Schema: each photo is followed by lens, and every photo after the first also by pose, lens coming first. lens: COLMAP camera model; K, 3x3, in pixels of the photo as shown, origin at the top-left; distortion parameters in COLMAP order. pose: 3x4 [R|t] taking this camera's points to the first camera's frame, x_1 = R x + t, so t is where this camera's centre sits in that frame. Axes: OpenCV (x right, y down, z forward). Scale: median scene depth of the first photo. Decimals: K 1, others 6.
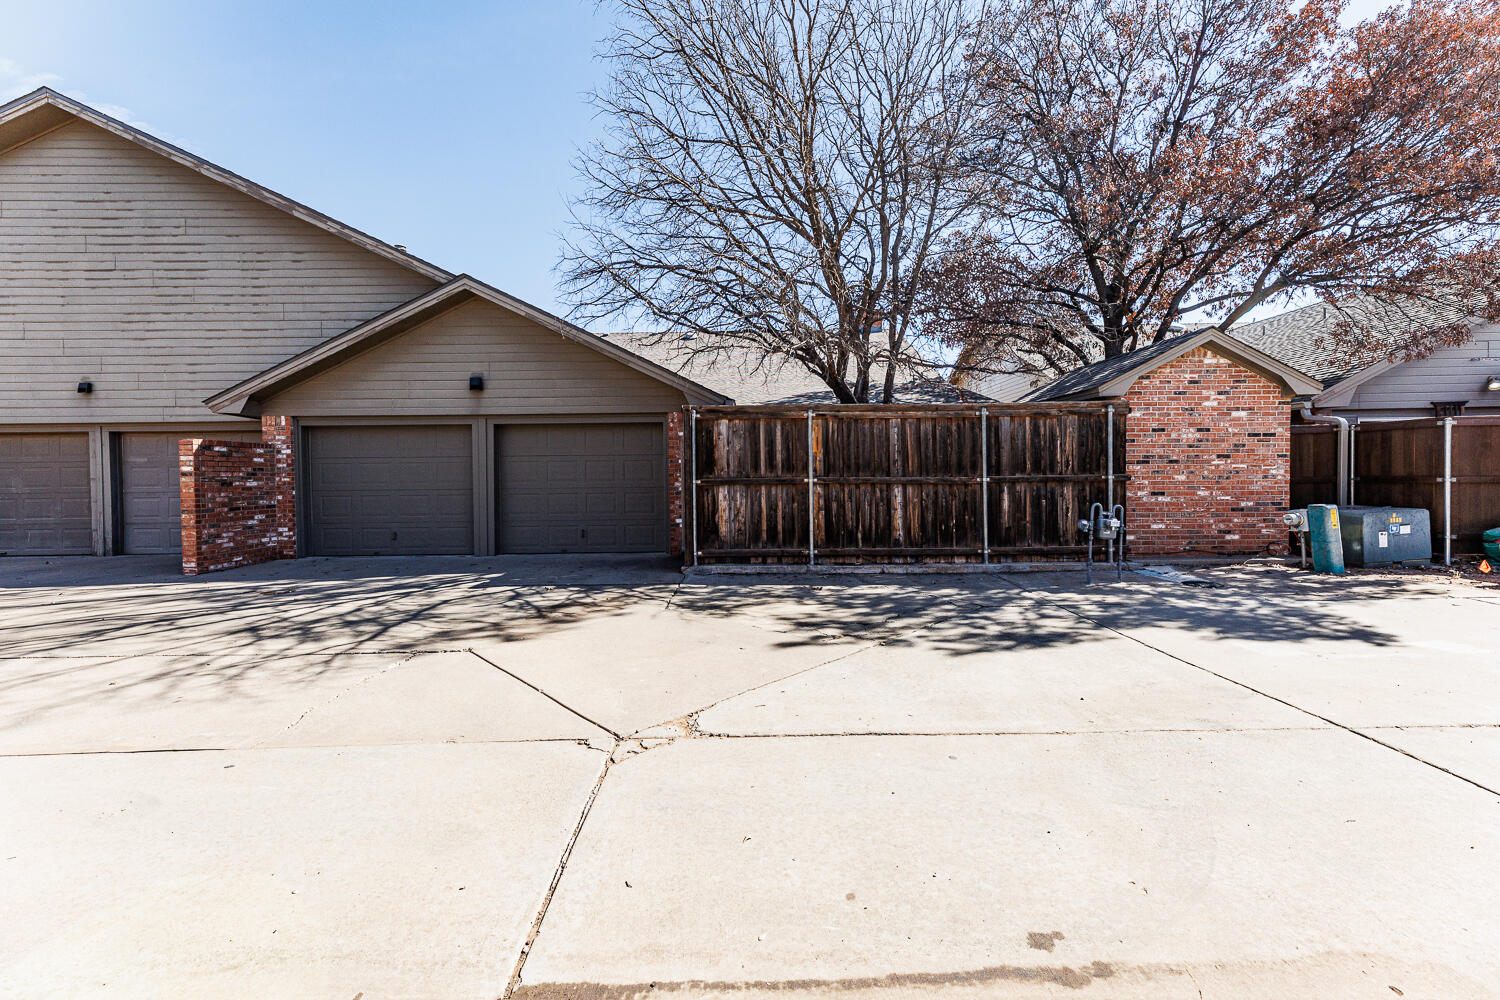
lens RADIAL K [[595.1, 0, 750.0], [0, 595.1, 500.0], [0, 0, 1]] dist [-0.000492, -0.000211]
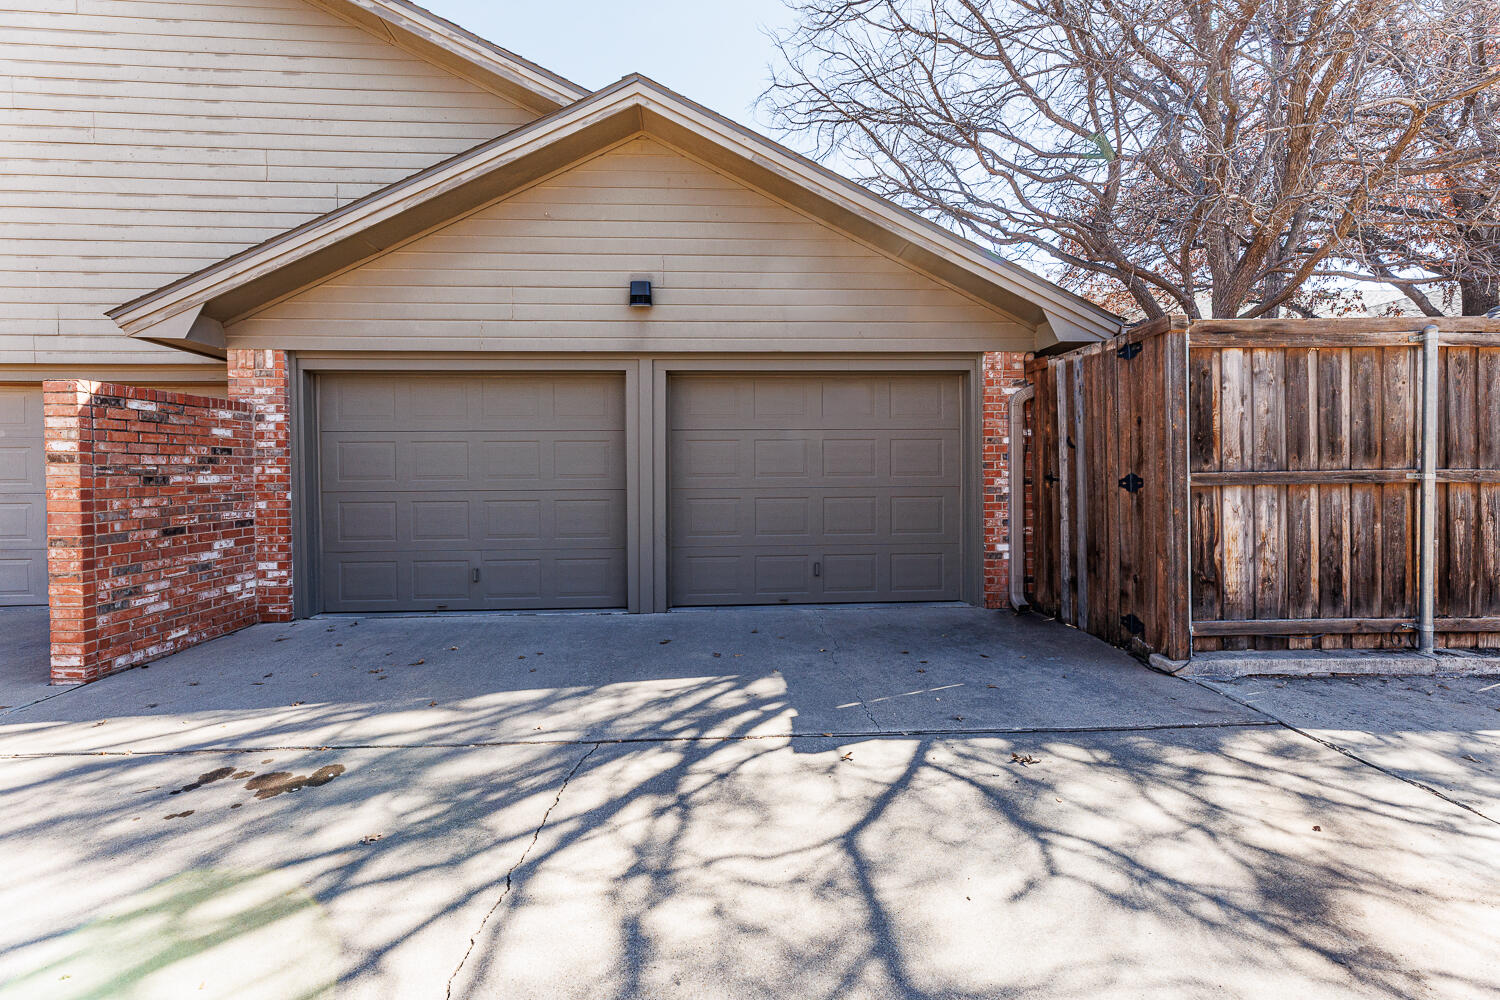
lens RADIAL K [[613.1, 0, 741.5], [0, 613.1, 489.5], [0, 0, 1]] dist [0.000327, 0.002548]
pose [[0.999293, 0.002096, 0.037541, -0.398571], [-0.001888, 0.999983, -0.005584, -0.016313], [-0.037552, 0.005509, 0.999279, 0.455037]]
